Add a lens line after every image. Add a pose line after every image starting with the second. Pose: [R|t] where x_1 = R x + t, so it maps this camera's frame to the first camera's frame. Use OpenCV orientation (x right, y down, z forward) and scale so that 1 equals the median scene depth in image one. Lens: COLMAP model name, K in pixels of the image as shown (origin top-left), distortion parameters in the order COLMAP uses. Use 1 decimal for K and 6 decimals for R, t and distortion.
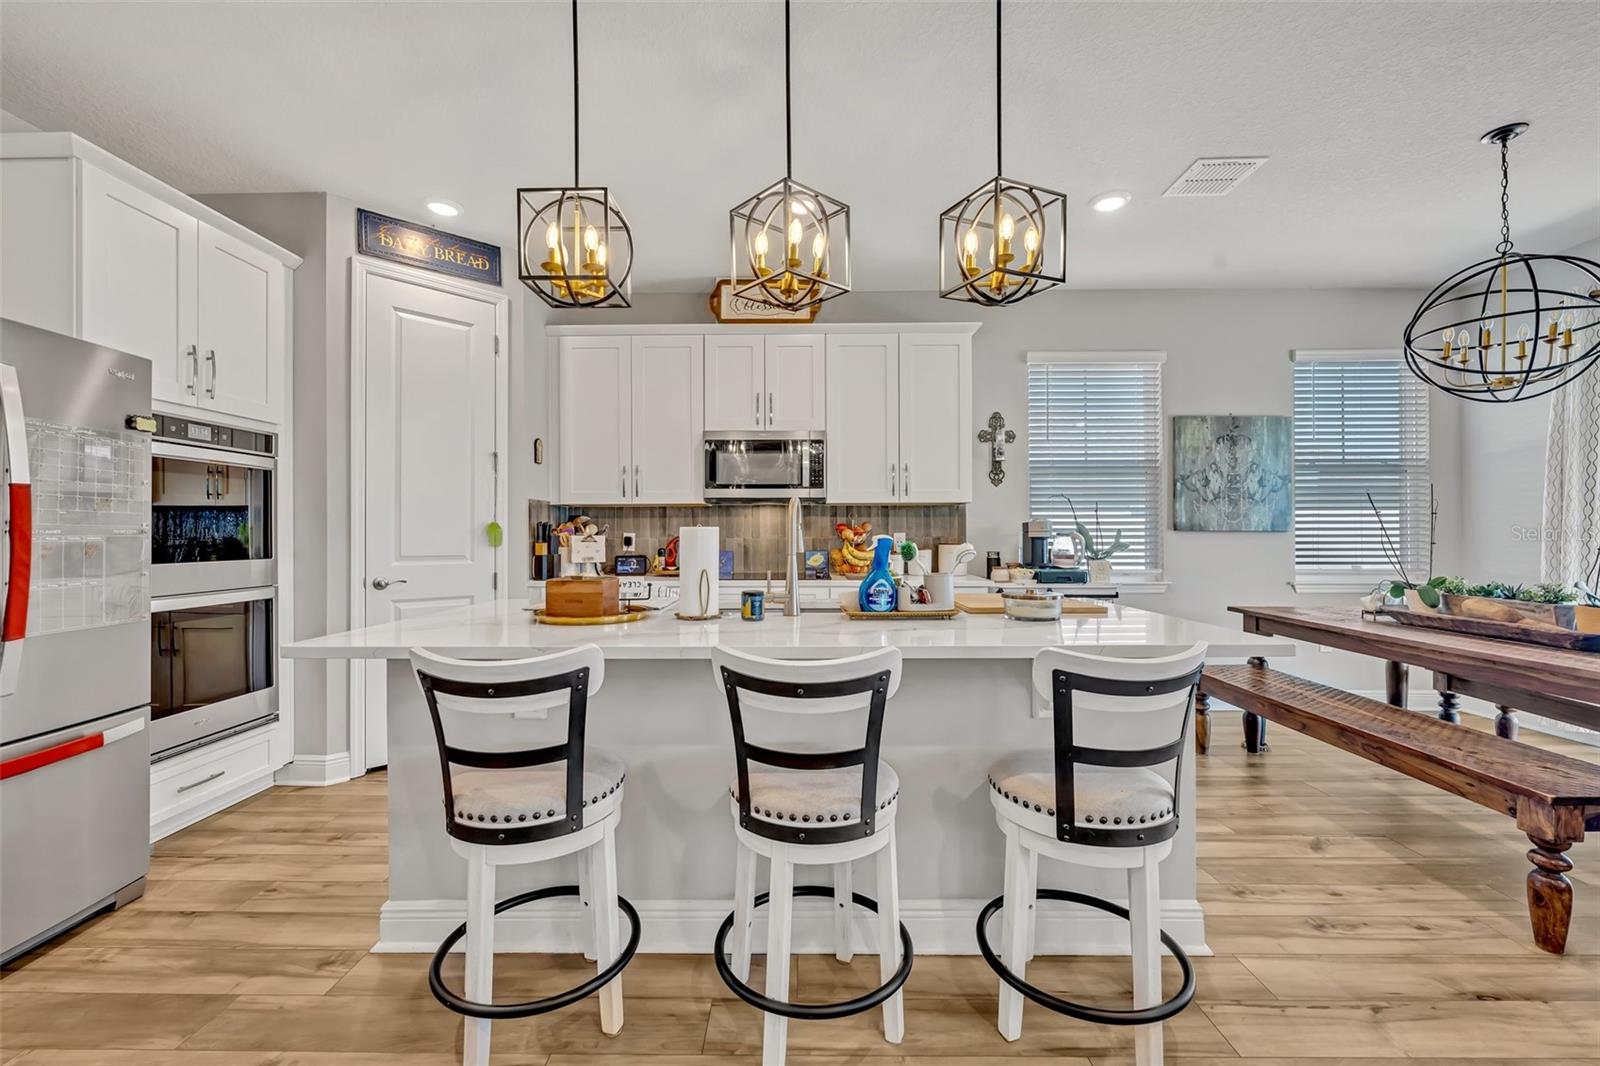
lens RADIAL K [[646.9, 0, 799.3], [0, 646.9, 534.3], [0, 0, 1]] dist [-0.003054, 0.000517]
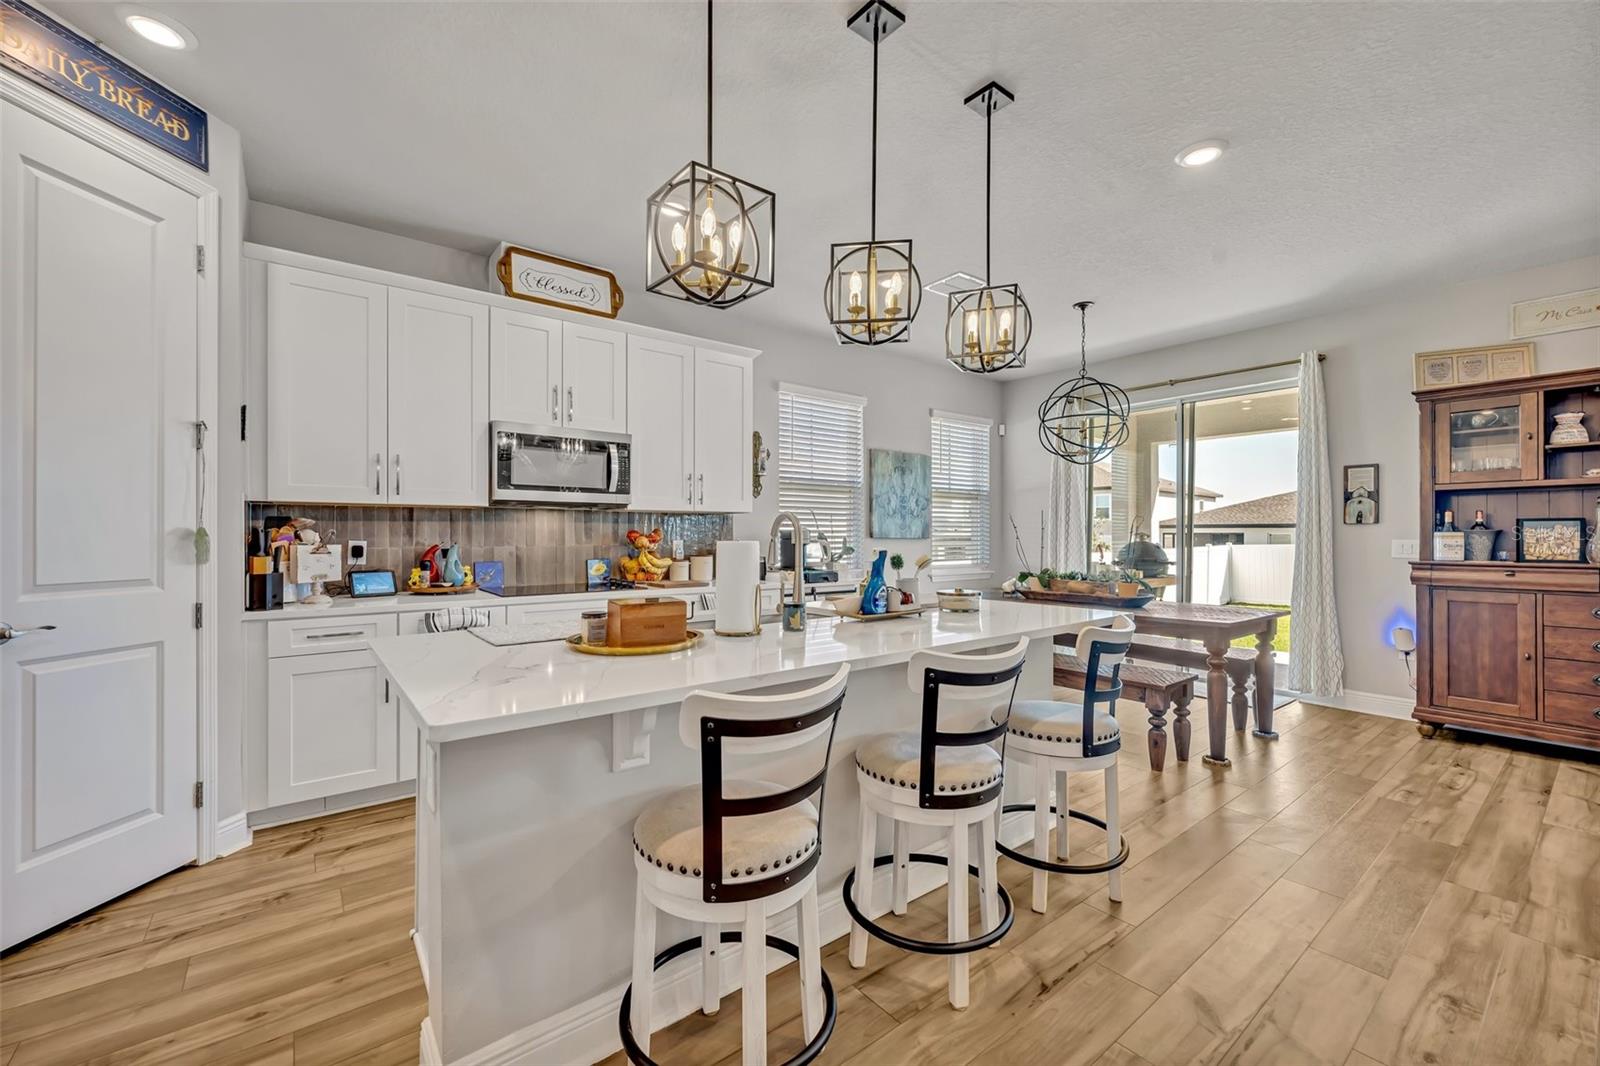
lens RADIAL K [[646.9, 0, 801.0], [0, 646.9, 536.0], [0, 0, 1]] dist [-0.003054, 0.000517]
pose [[0.781634, 0.001777, 0.623734, -0.364284], [-0.002766, 0.999996, 0.000617, -0.010598], [-0.623731, -0.002207, 0.781636, 0.090603]]
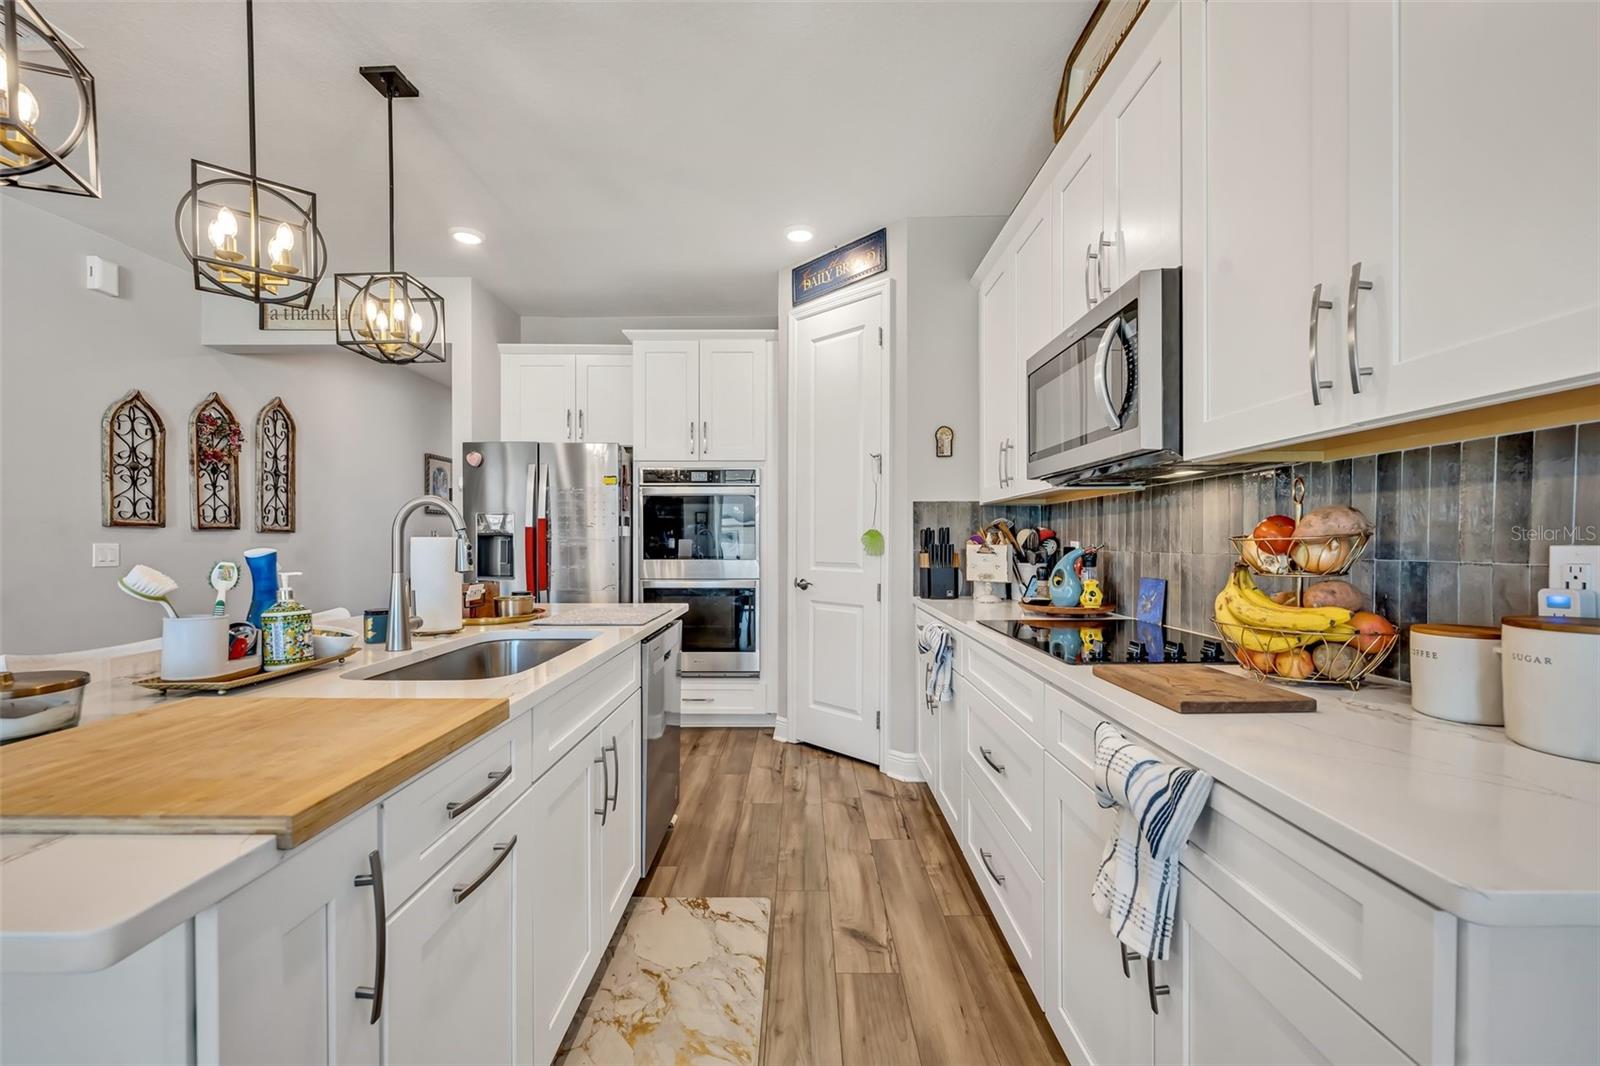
lens RADIAL K [[646.9, 0, 800.6], [0, 646.9, 545.3], [0, 0, 1]] dist [-0.003054, 0.000517]
pose [[0.006355, 0.010309, -0.999927, 0.416557], [0.000088, 0.999947, 0.010310, -0.005147], [0.999980, -0.000153, 0.006354, 0.801832]]
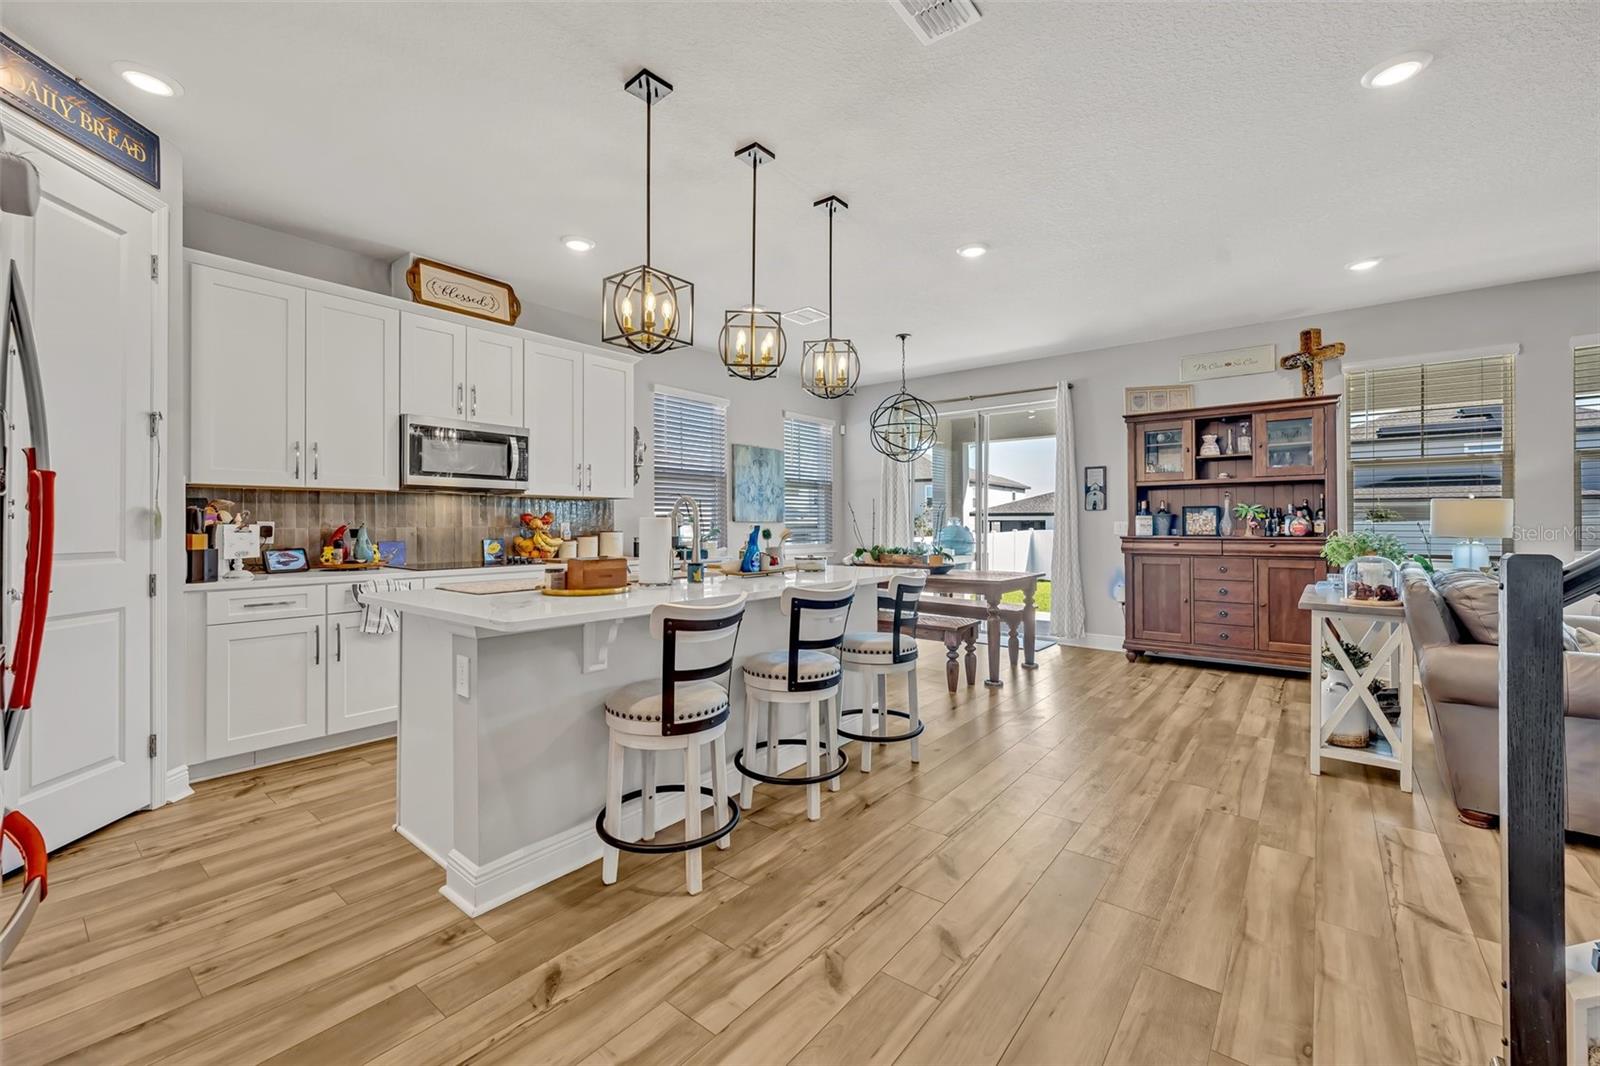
lens RADIAL K [[646.9, 0, 798.7], [0, 646.9, 522.3], [0, 0, 1]] dist [-0.003054, 0.000517]
pose [[0.618003, 0.003268, 0.786169, -0.540286], [-0.000658, 0.999993, -0.003639, 0.001546], [-0.786176, 0.001732, 0.618000, -0.034178]]
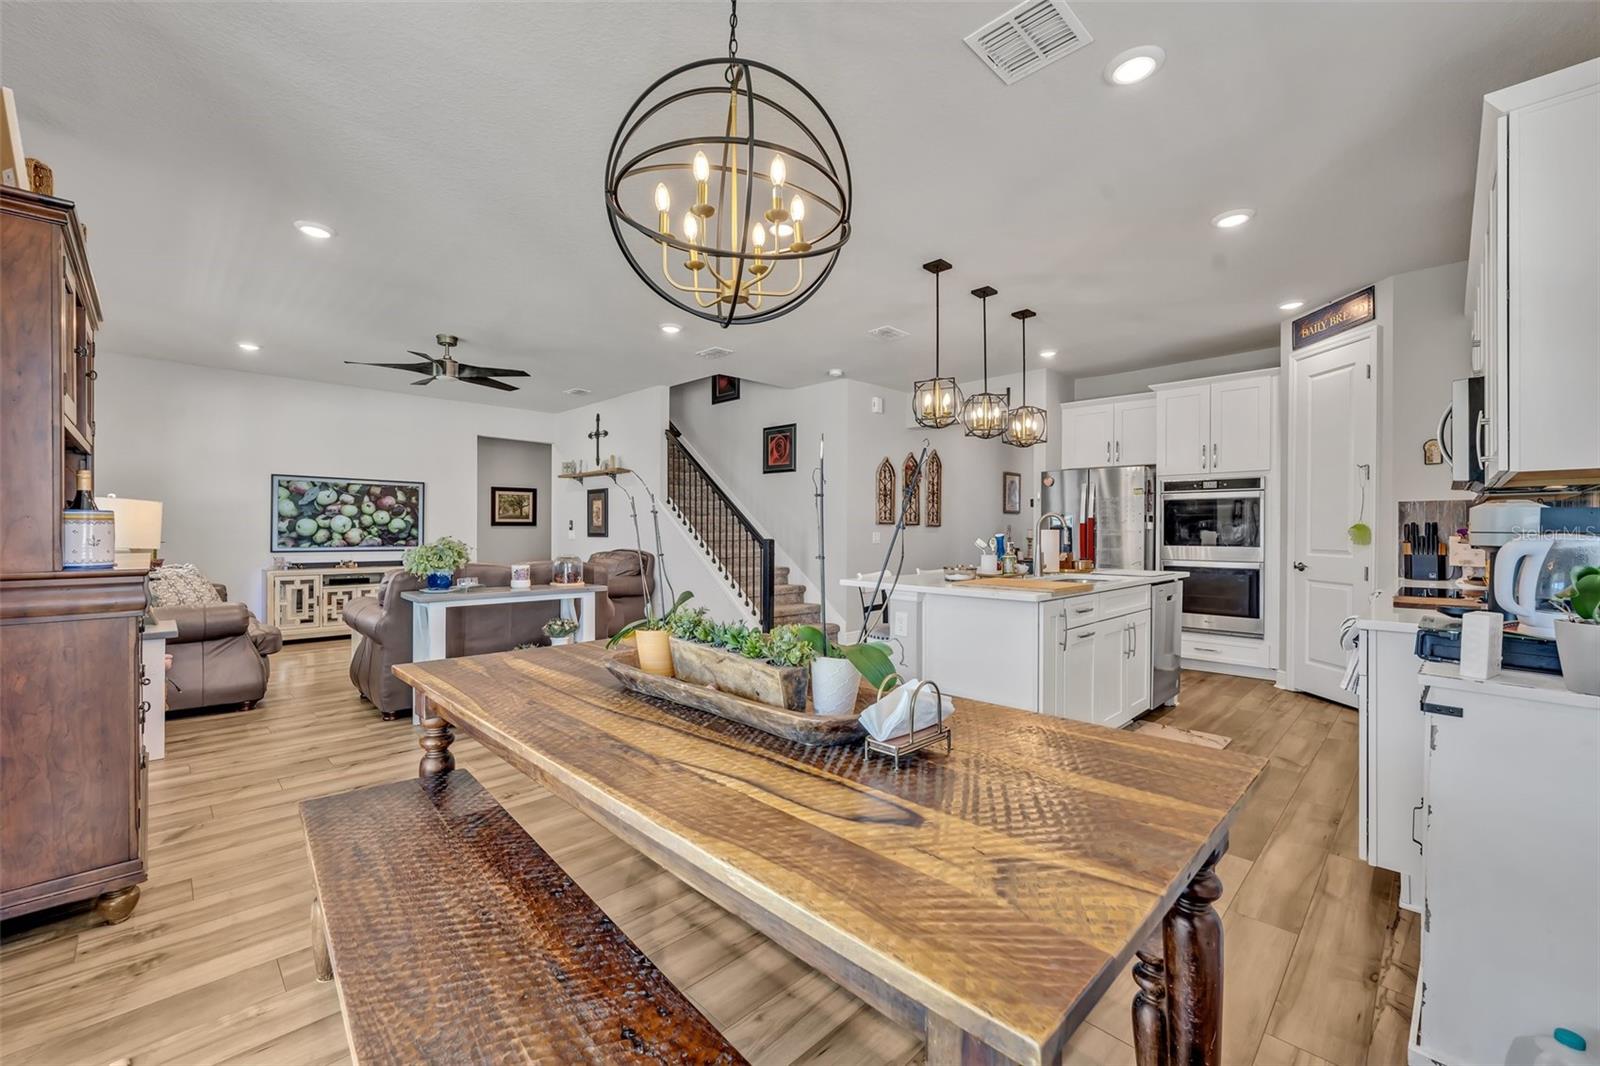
lens RADIAL K [[646.9, 0, 795.9], [0, 646.9, 532.3], [0, 0, 1]] dist [-0.003054, 0.000517]
pose [[-0.702446, 0.000847, -0.711736, 0.992596], [-0.002189, 0.999992, 0.003350, -0.004712], [0.711733, 0.003911, -0.702439, 0.987689]]
